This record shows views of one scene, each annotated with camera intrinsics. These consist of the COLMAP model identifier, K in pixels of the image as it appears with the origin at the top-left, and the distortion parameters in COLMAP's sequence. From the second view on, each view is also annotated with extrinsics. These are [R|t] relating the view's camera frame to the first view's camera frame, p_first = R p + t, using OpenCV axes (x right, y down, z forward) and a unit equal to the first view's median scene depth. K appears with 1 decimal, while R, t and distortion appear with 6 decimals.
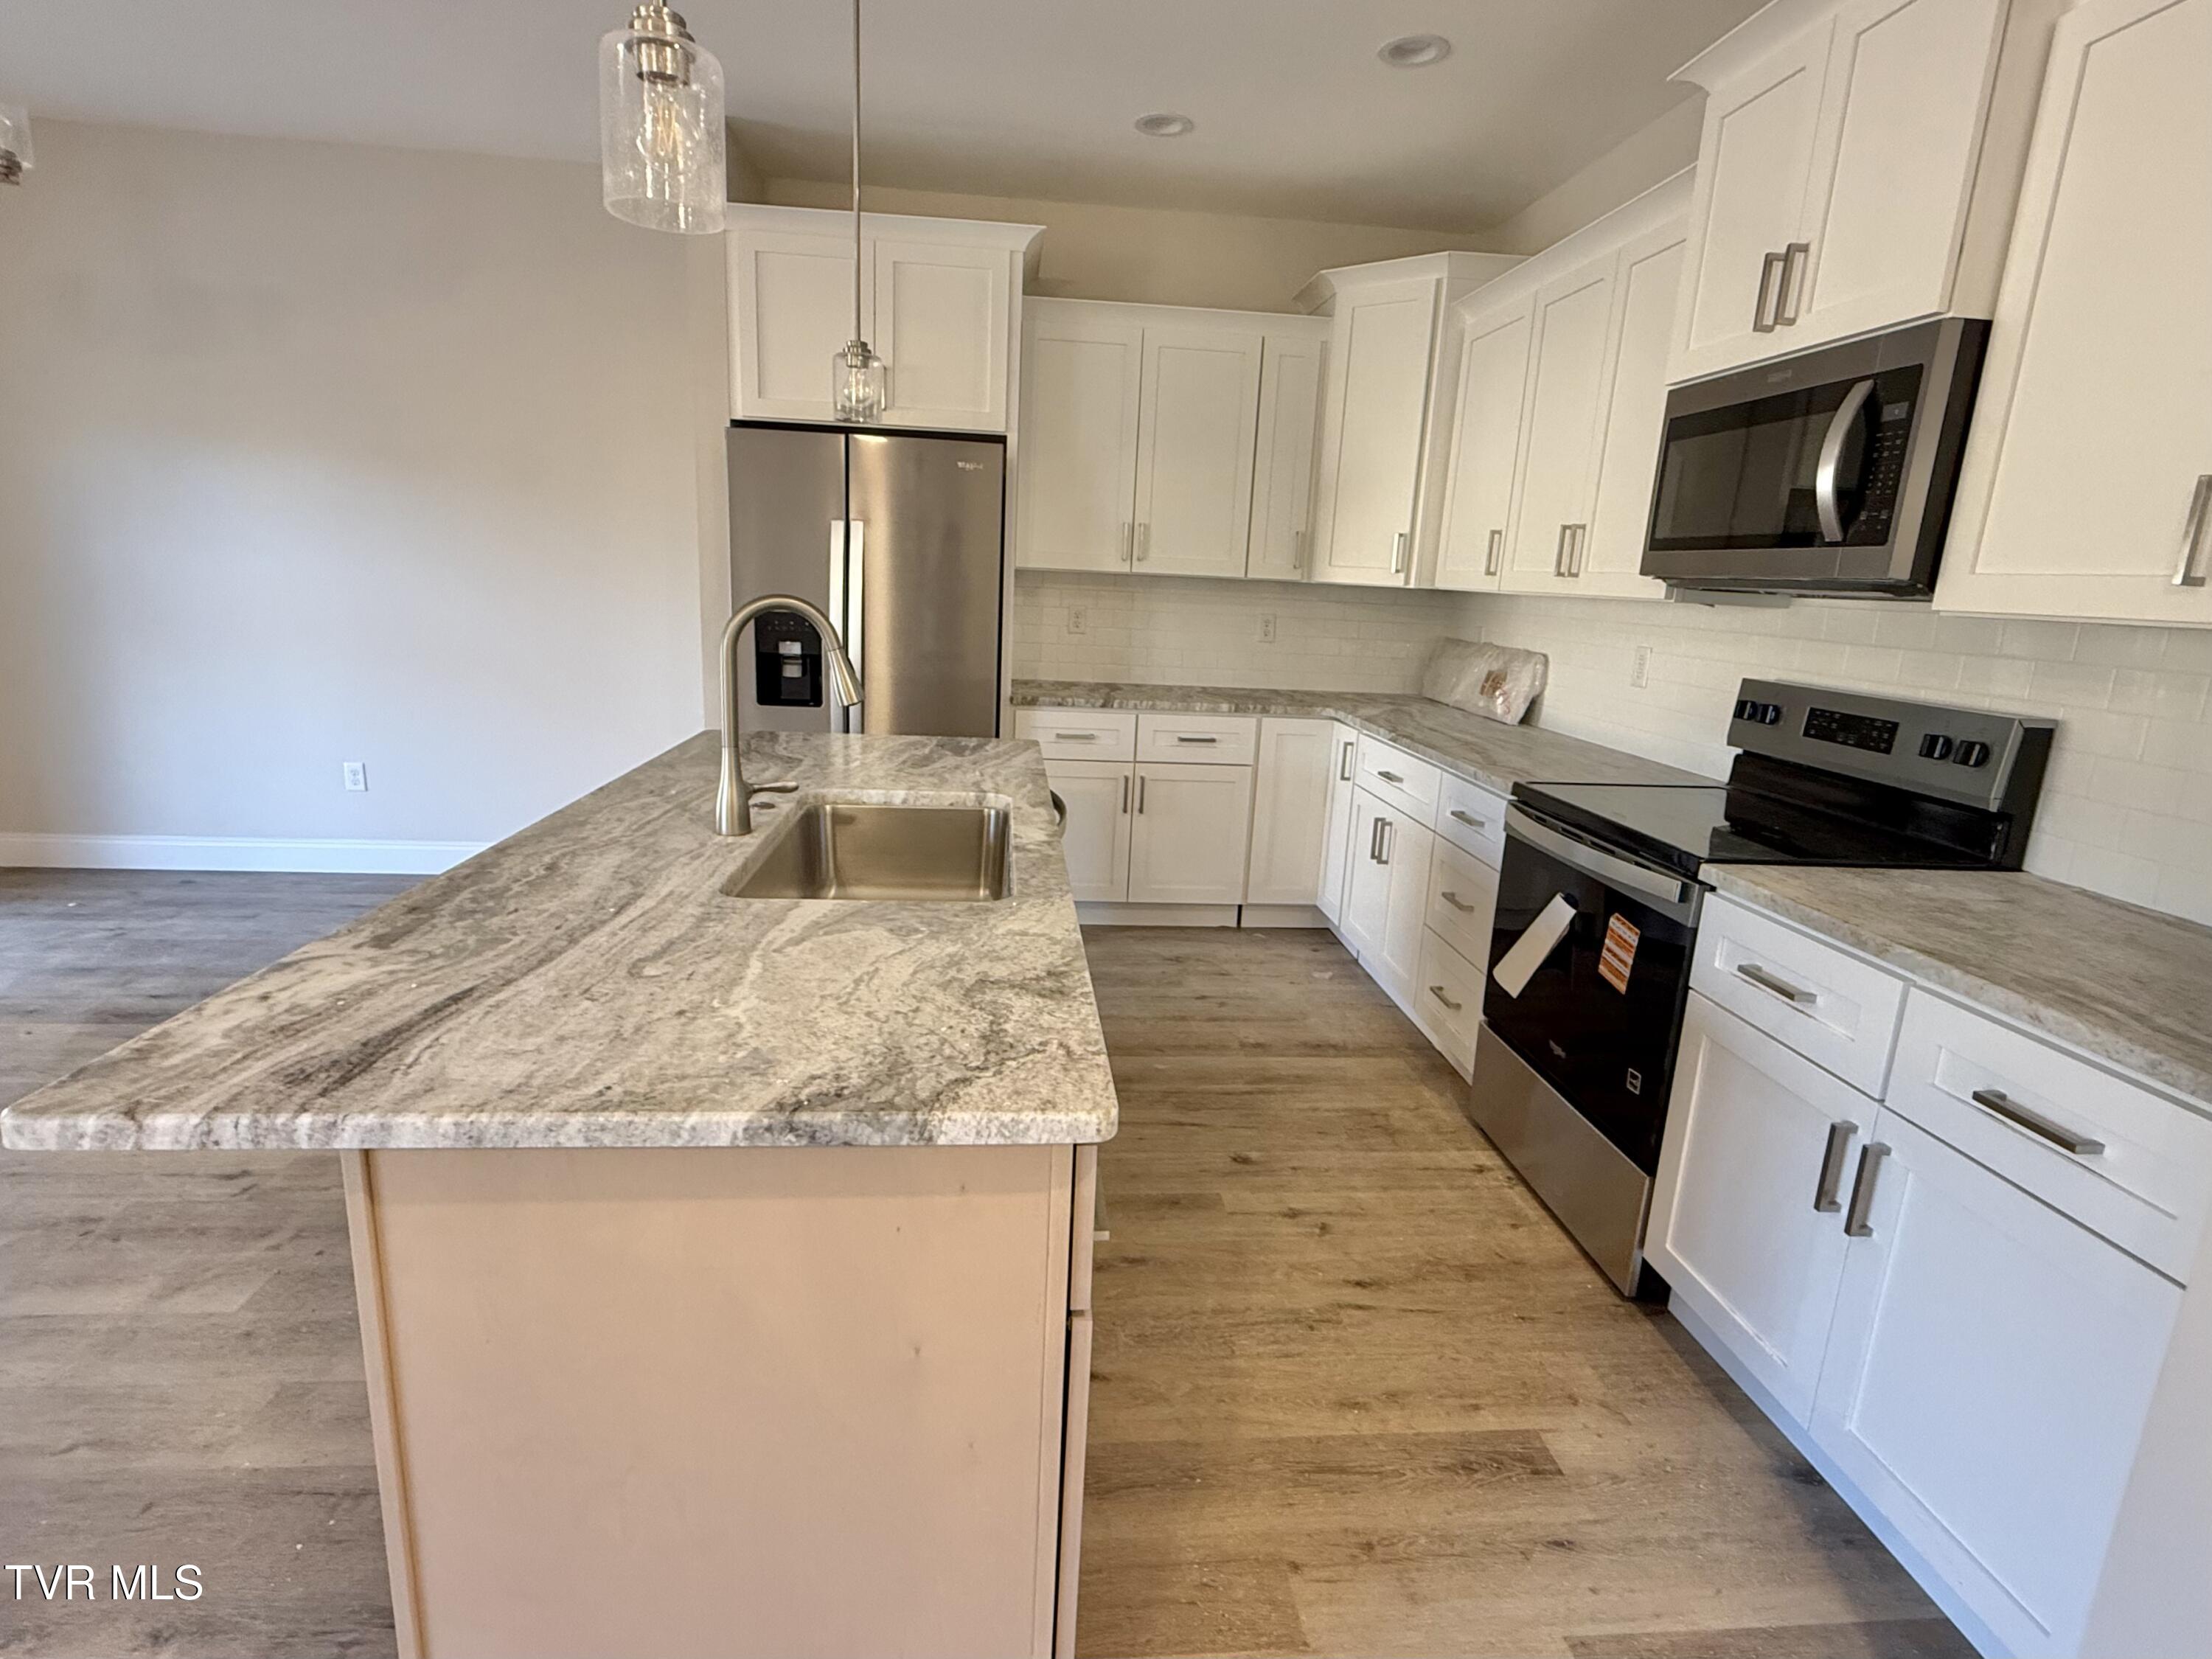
lens RADIAL K [[1096.9, 0, 1103.0], [0, 1096.9, 813.1], [0, 0, 1]] dist [0.001823, -0.004076]
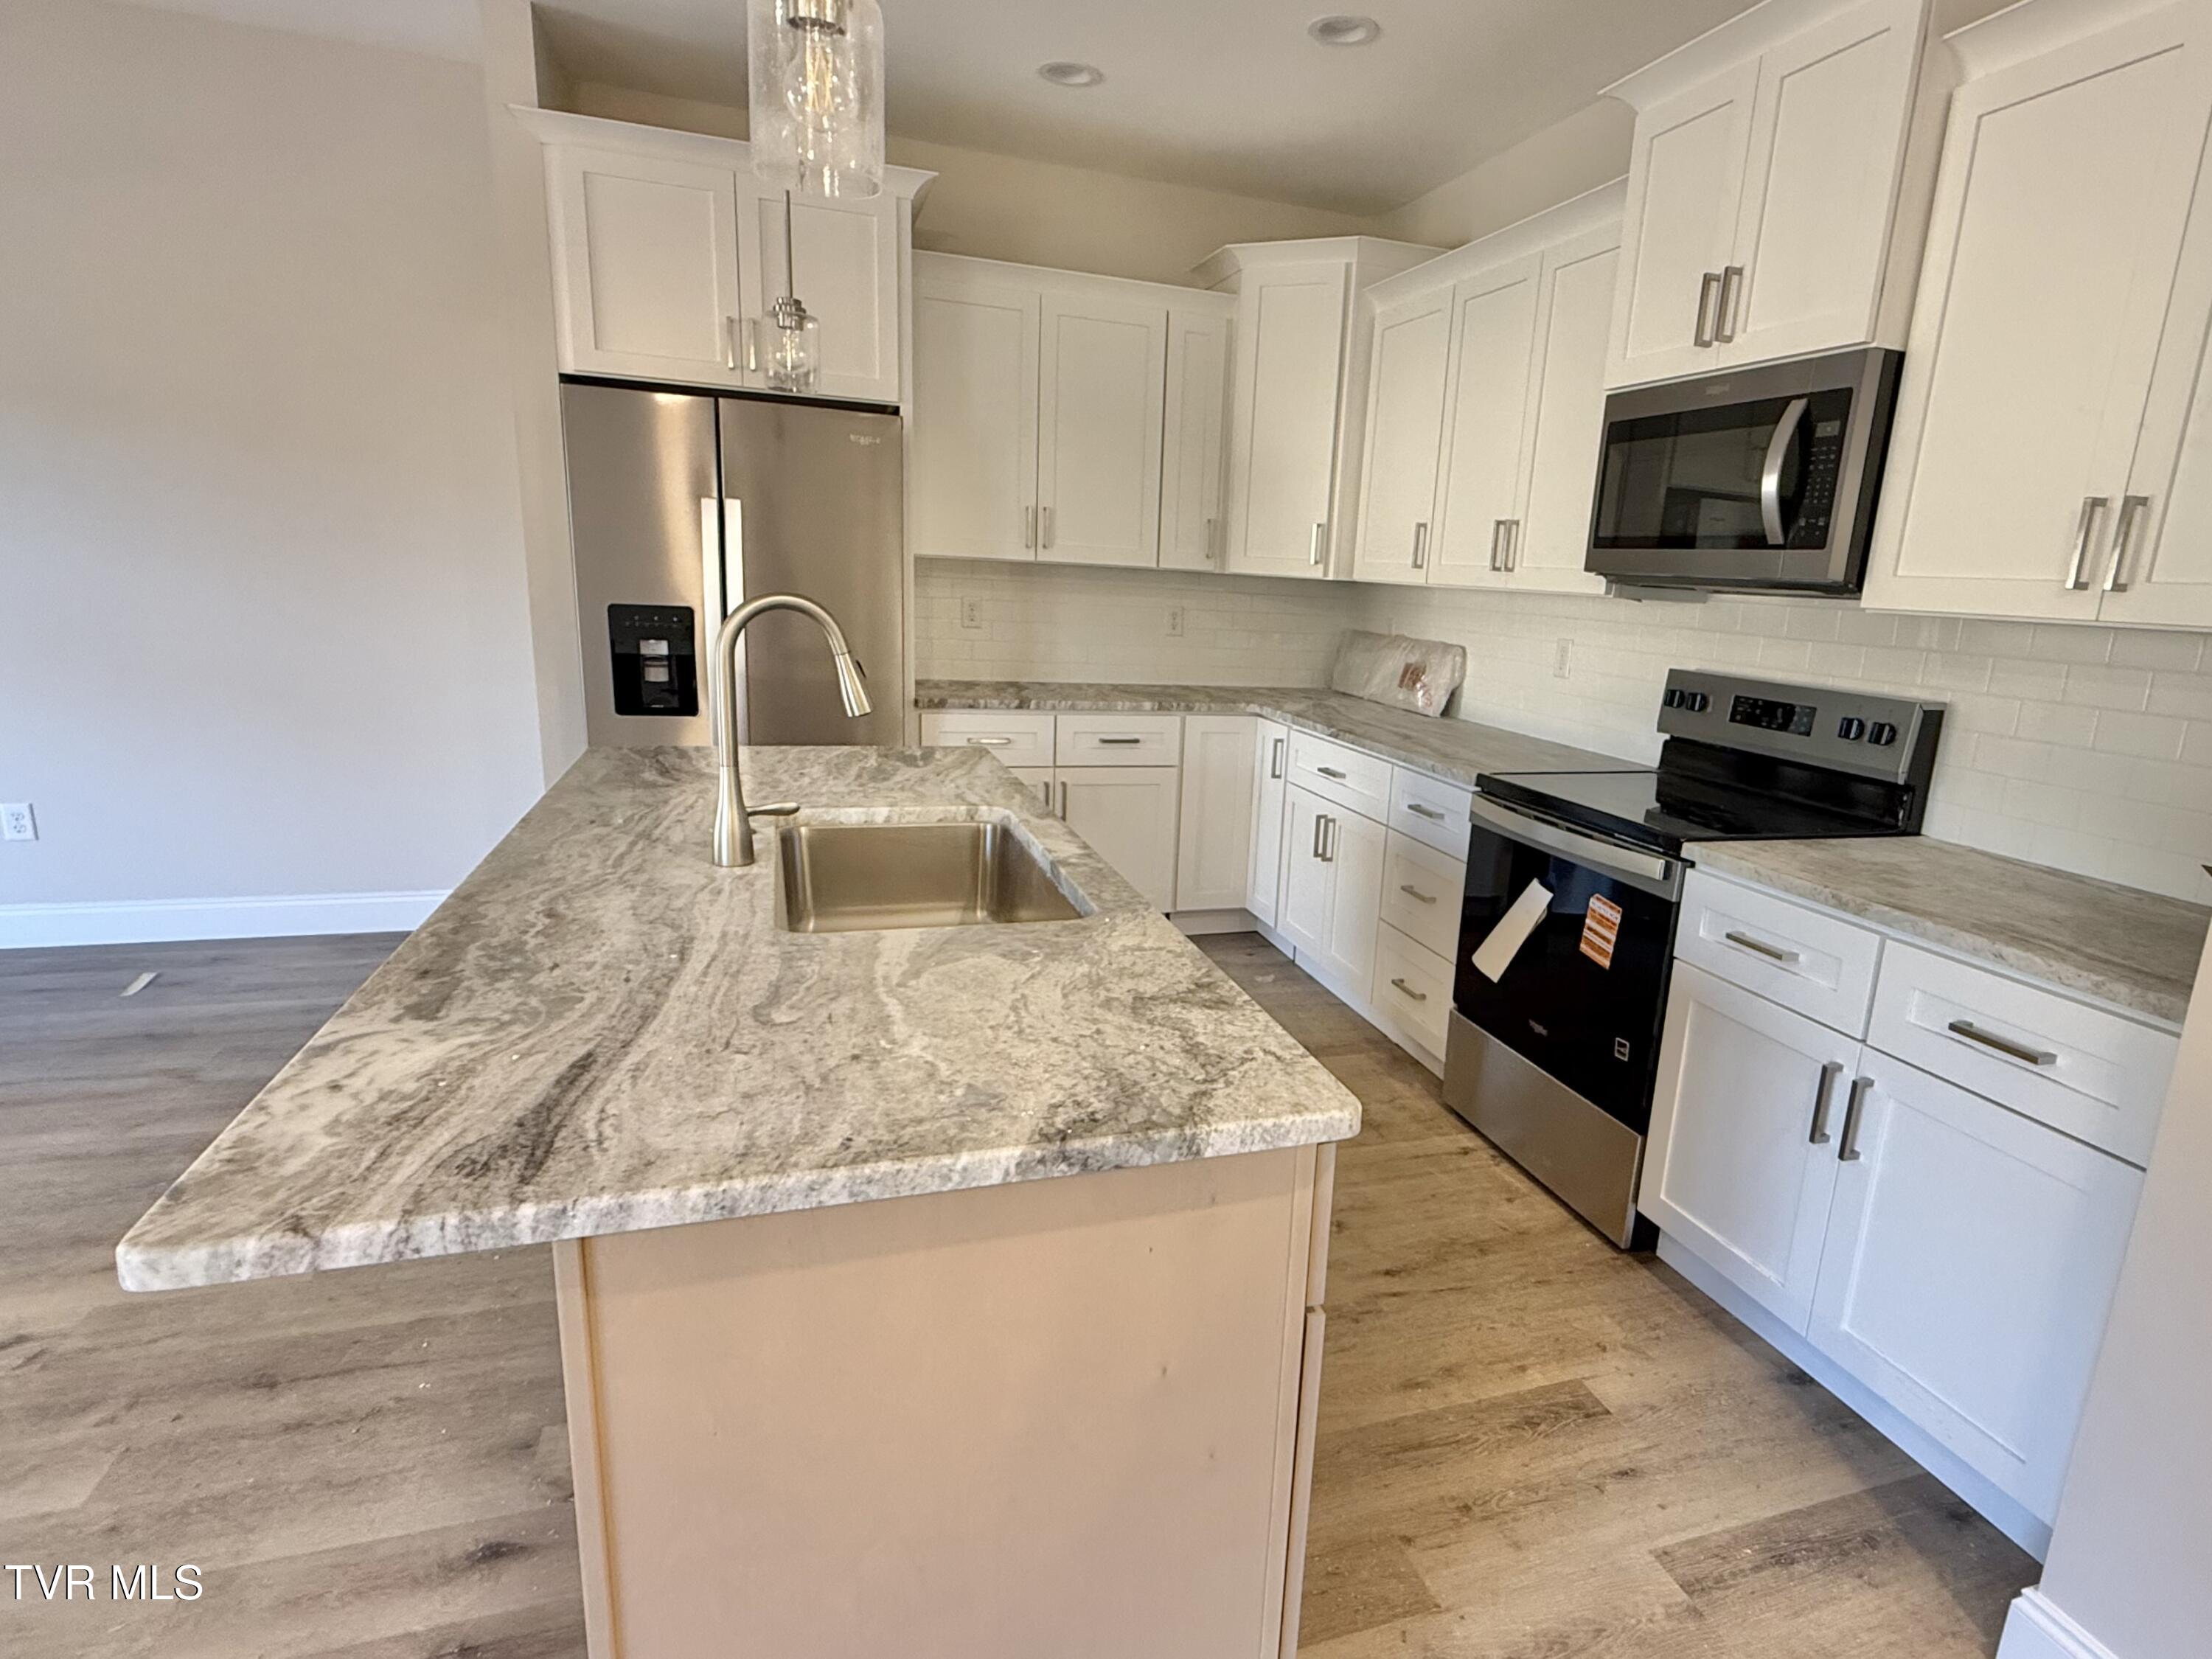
lens RADIAL K [[1192.5, 0, 1222.8], [0, 1192.5, 851.7], [0, 0, 1]] dist [-0.004953, -0.000707]
pose [[0.966257, -0.052719, 0.252127, -0.178219], [0.045706, 0.998390, 0.033598, -0.005012], [-0.253493, -0.020941, 0.967111, -0.020981]]
